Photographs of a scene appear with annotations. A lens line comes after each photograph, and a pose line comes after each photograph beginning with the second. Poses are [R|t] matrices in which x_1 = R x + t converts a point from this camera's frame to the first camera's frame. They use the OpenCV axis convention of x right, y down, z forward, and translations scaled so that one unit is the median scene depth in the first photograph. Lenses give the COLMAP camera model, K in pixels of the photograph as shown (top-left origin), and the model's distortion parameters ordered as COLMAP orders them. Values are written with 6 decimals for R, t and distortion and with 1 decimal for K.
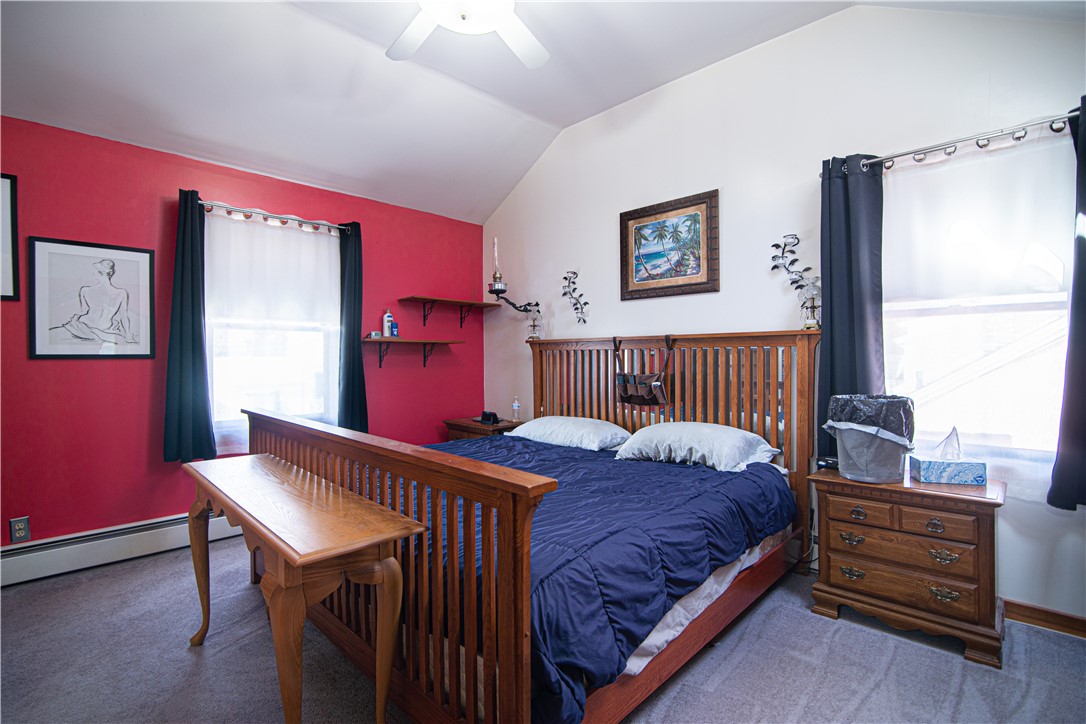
lens RADIAL K [[489.8, 0, 536.4], [0, 489.8, 362.6], [0, 0, 1]] dist [-0.003788, -0.000086]
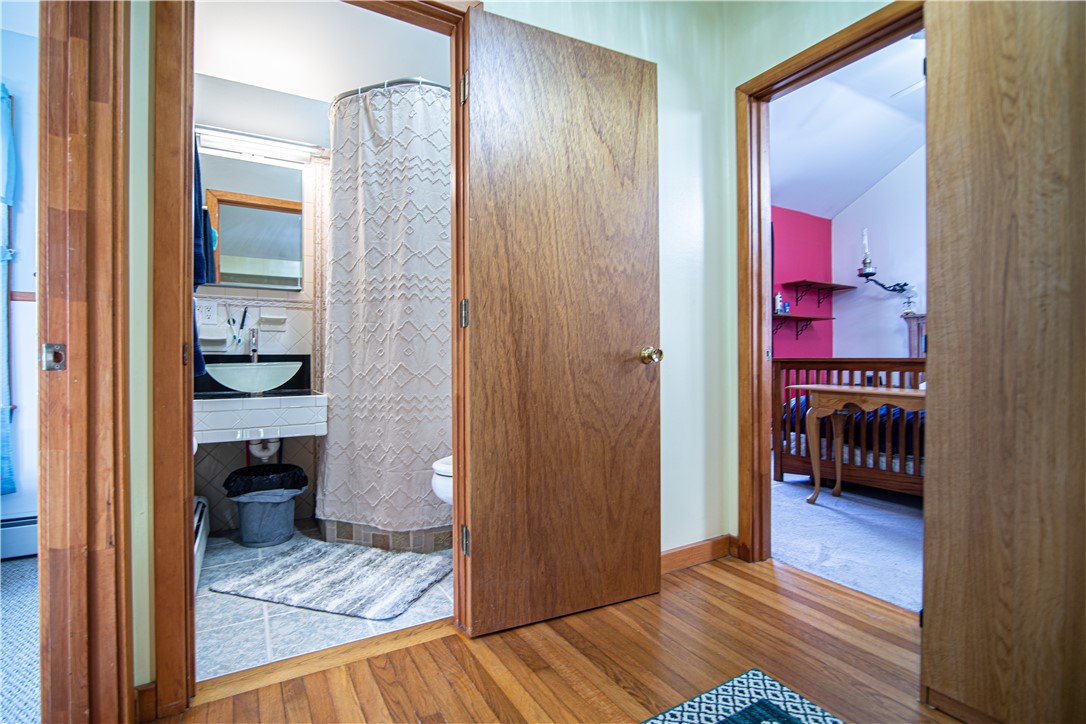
lens RADIAL K [[509.3, 0, 543.5], [0, 509.3, 360.5], [0, 0, 1]] dist [-0.015986, -0.000590]
pose [[0.973554, 0.002312, -0.228445, -0.687076], [-0.003644, 0.999979, -0.005407, 0.085310], [0.228427, 0.006096, 0.973542, -0.433483]]
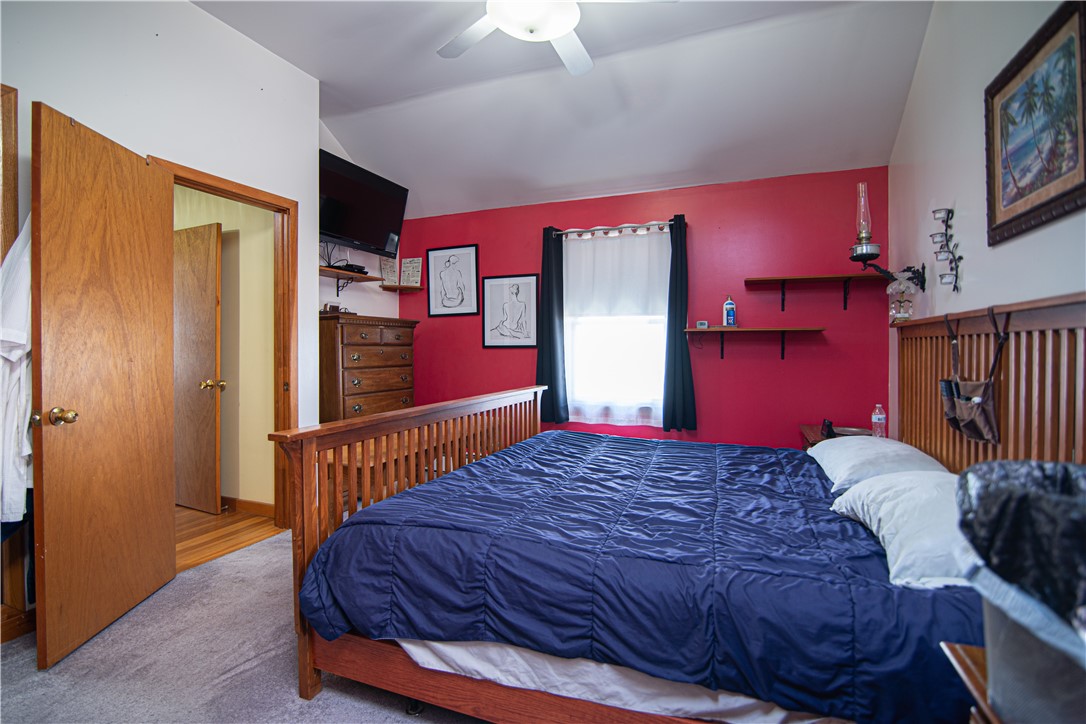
lens RADIAL K [[509.3, 0, 539.9], [0, 509.3, 354.1], [0, 0, 1]] dist [-0.015986, -0.000590]
pose [[0.407447, 0.015106, -0.913104, 0.504951], [-0.013775, 0.999851, 0.010394, -0.004986], [0.913125, 0.008343, 0.407595, 0.325507]]
